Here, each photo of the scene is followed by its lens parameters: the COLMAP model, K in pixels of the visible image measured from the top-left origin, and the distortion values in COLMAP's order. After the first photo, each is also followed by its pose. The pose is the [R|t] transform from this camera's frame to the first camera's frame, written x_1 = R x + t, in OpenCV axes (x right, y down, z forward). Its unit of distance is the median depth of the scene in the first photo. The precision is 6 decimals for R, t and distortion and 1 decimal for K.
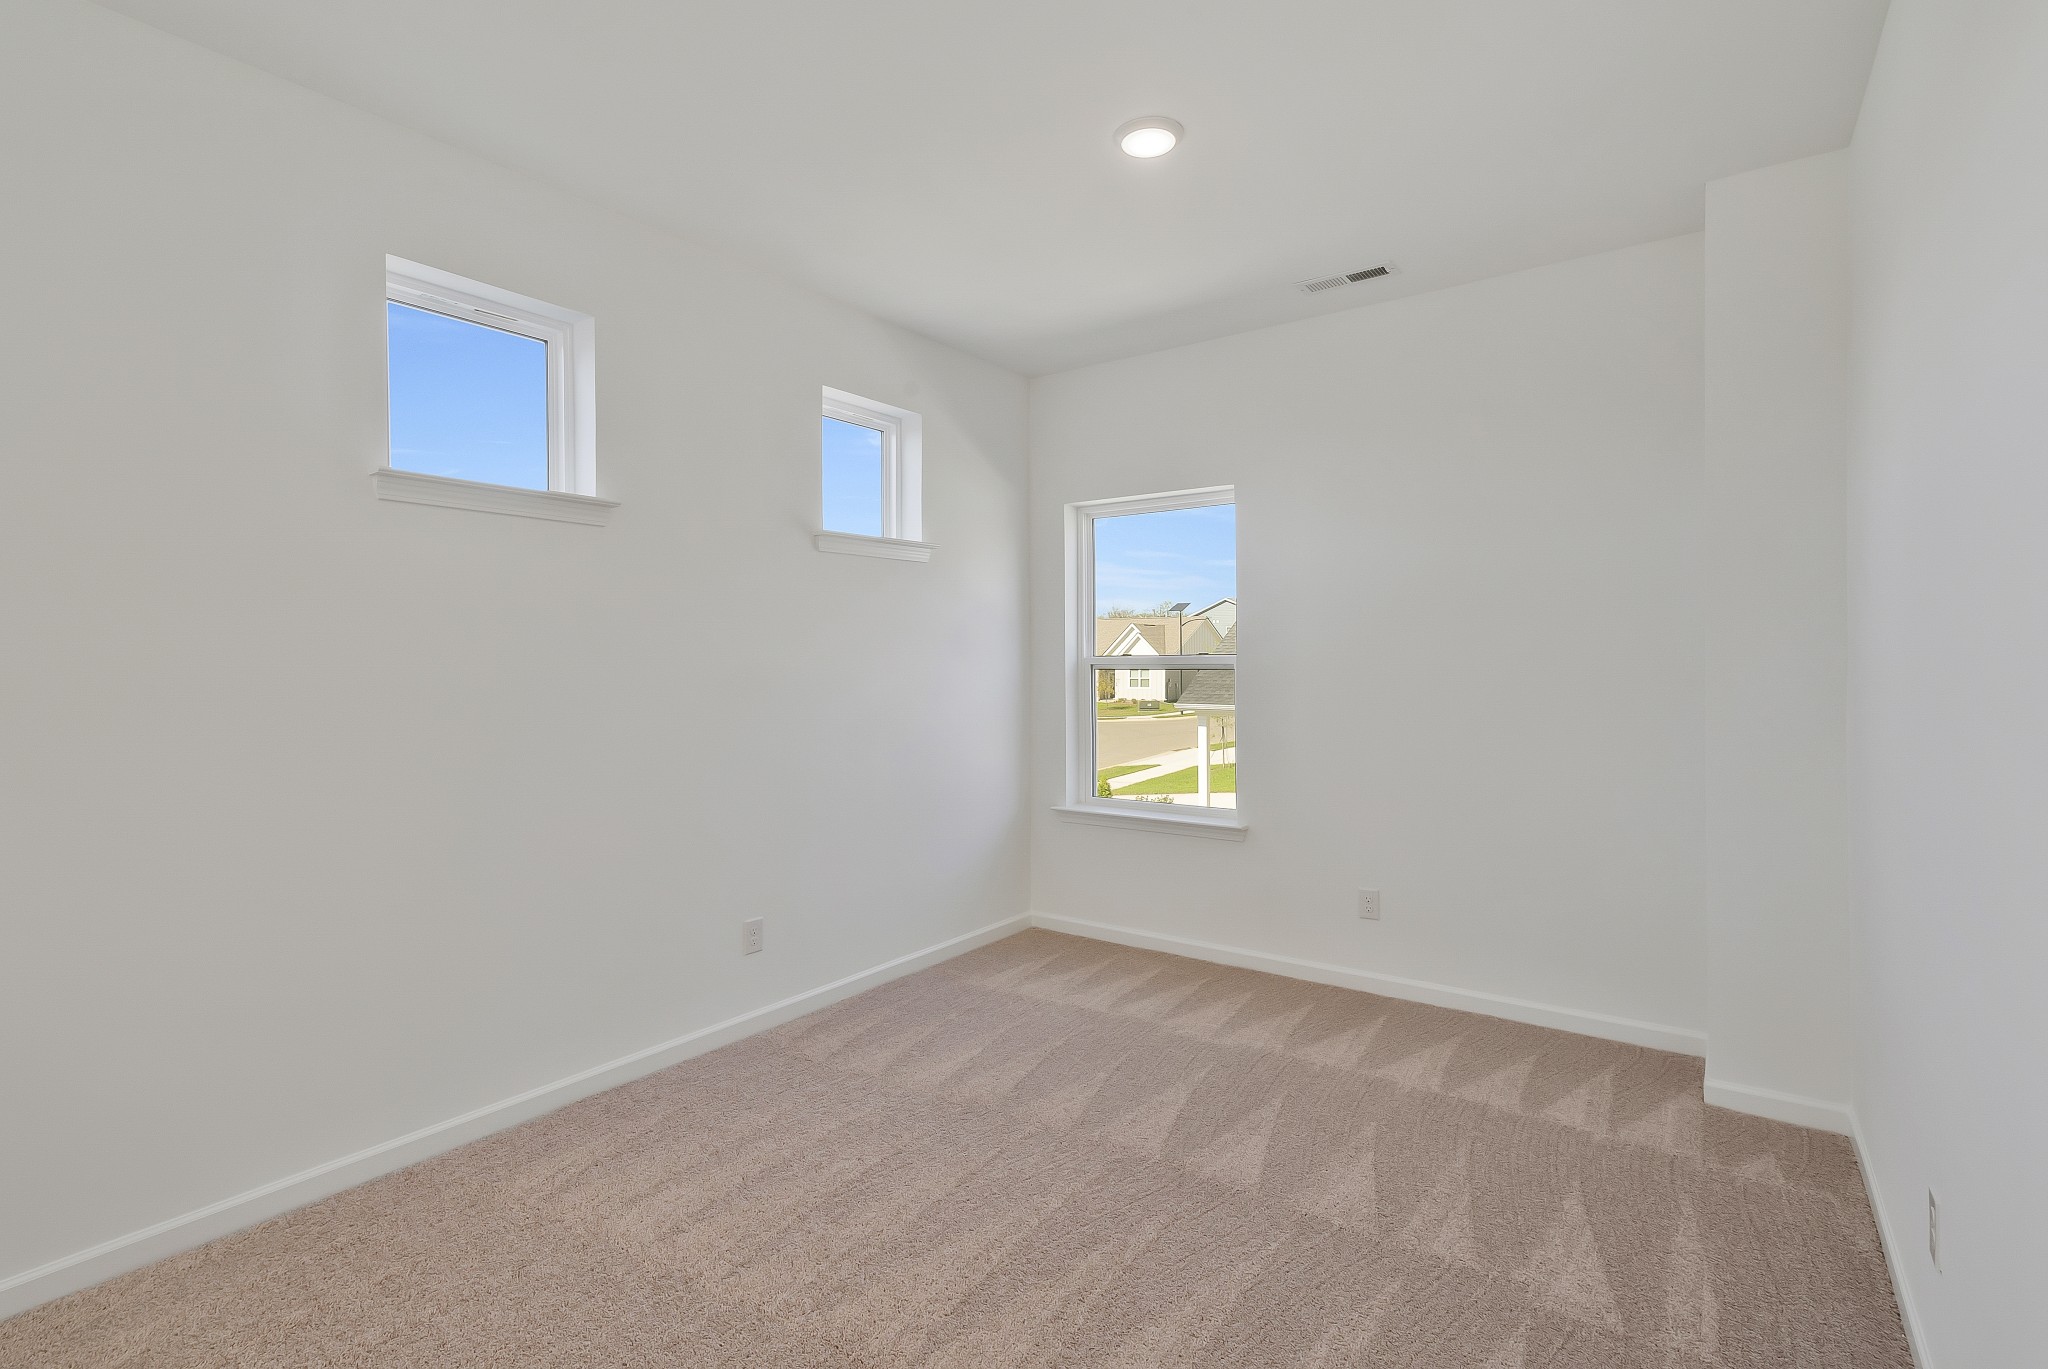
lens RADIAL K [[940.9, 0, 1024.0], [0, 940.9, 684.5], [0, 0, 1]] dist [-0.000662, 0.000251]
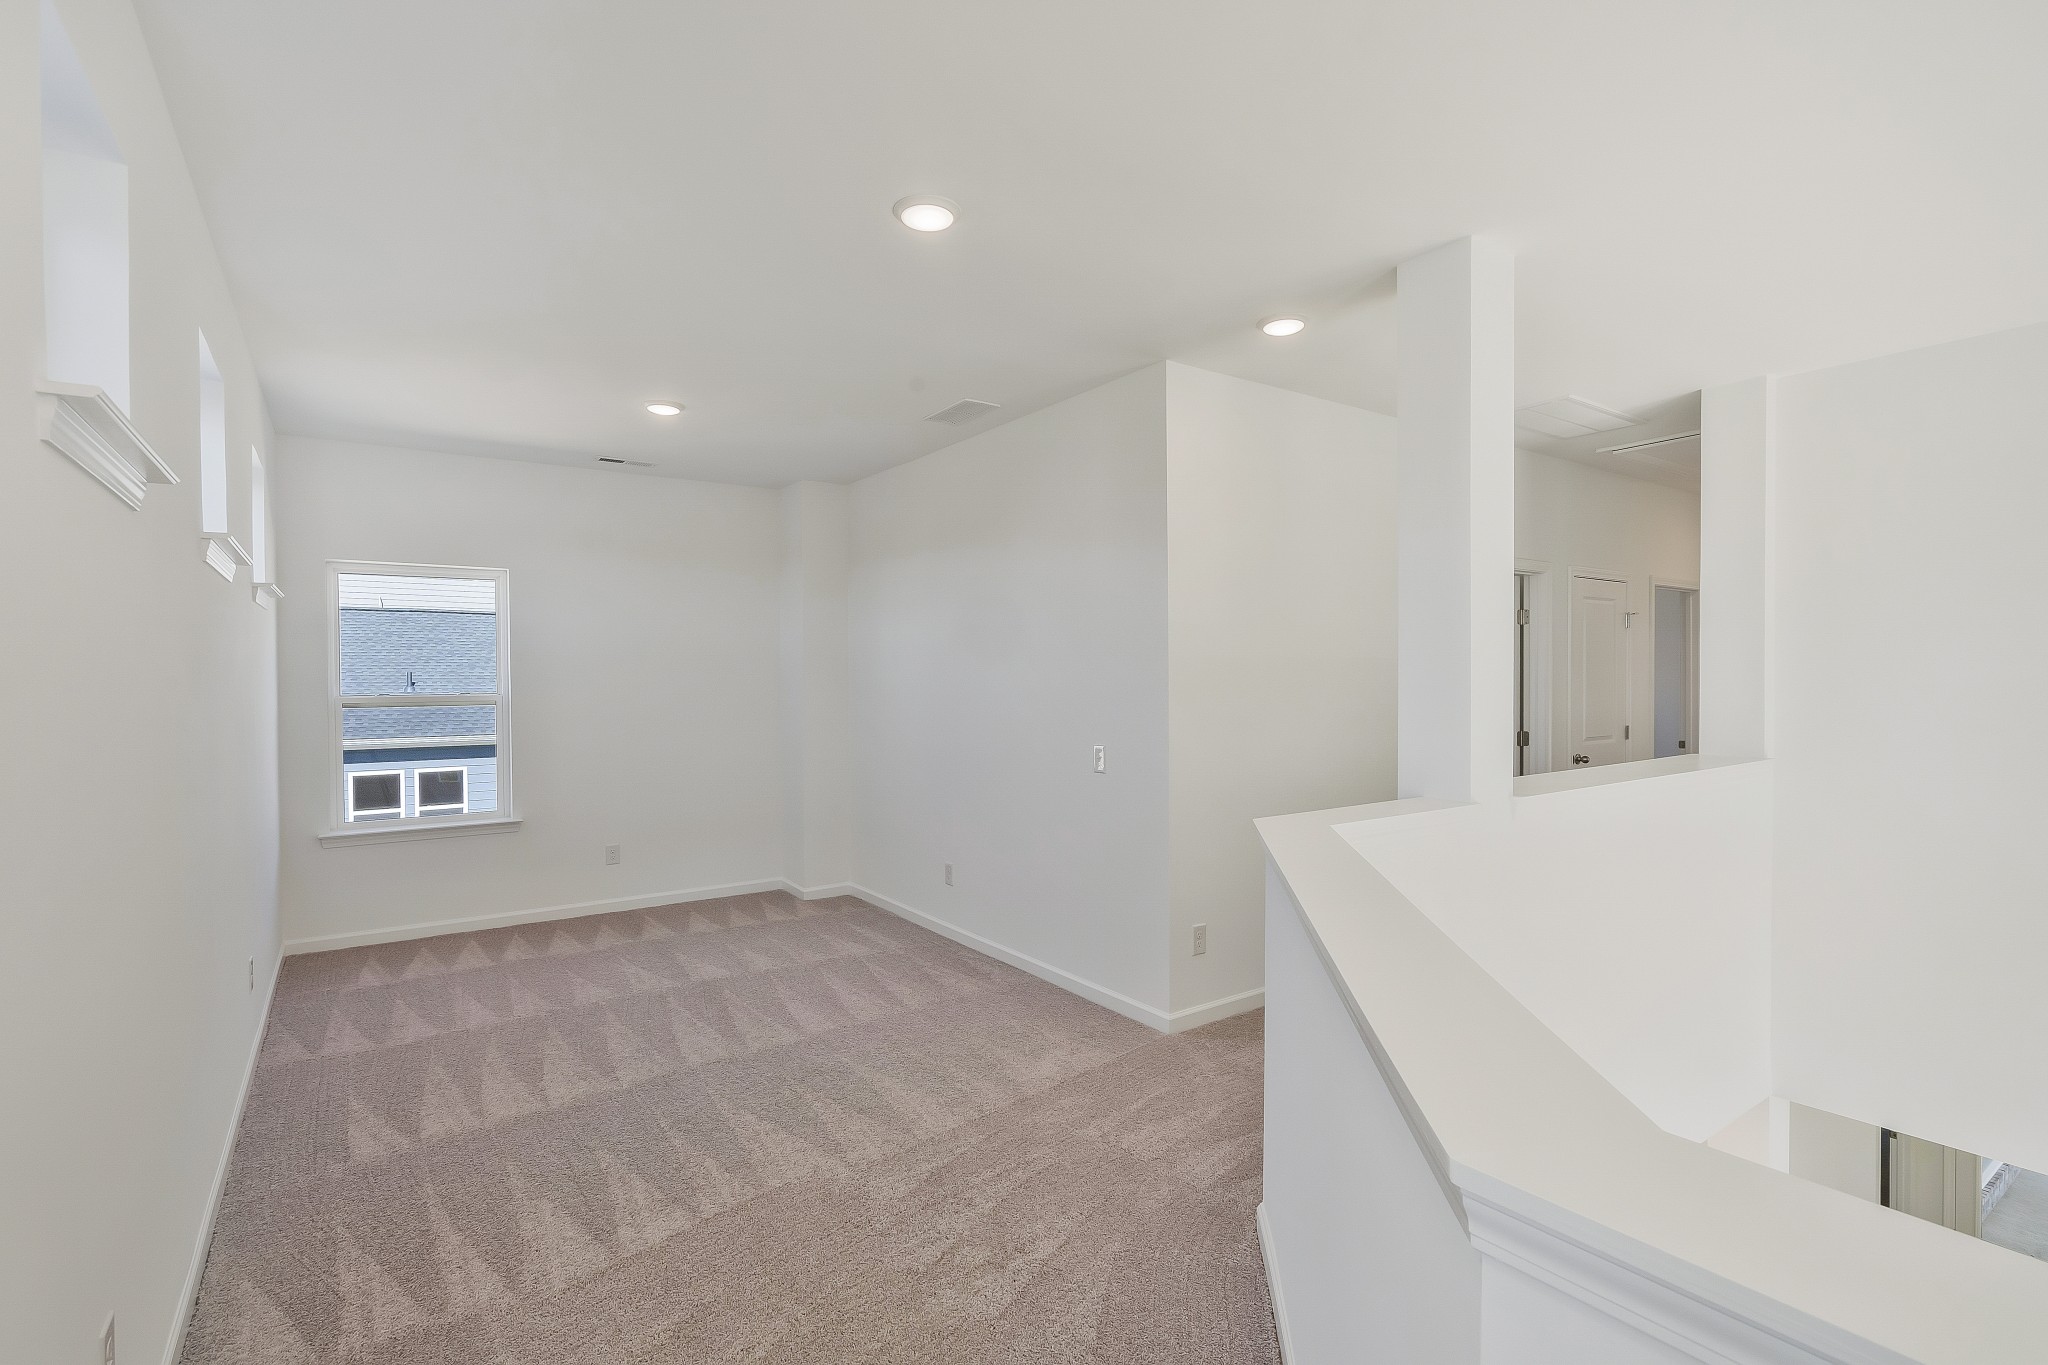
lens RADIAL K [[940.9, 0, 1024.0], [0, 940.9, 682.5], [0, 0, 1]] dist [-0.000662, 0.000251]
pose [[0.301196, -0.001577, 0.953561, -1.084807], [0.010424, 0.999944, -0.001639, -0.045495], [-0.953505, 0.010434, 0.301195, -0.126031]]
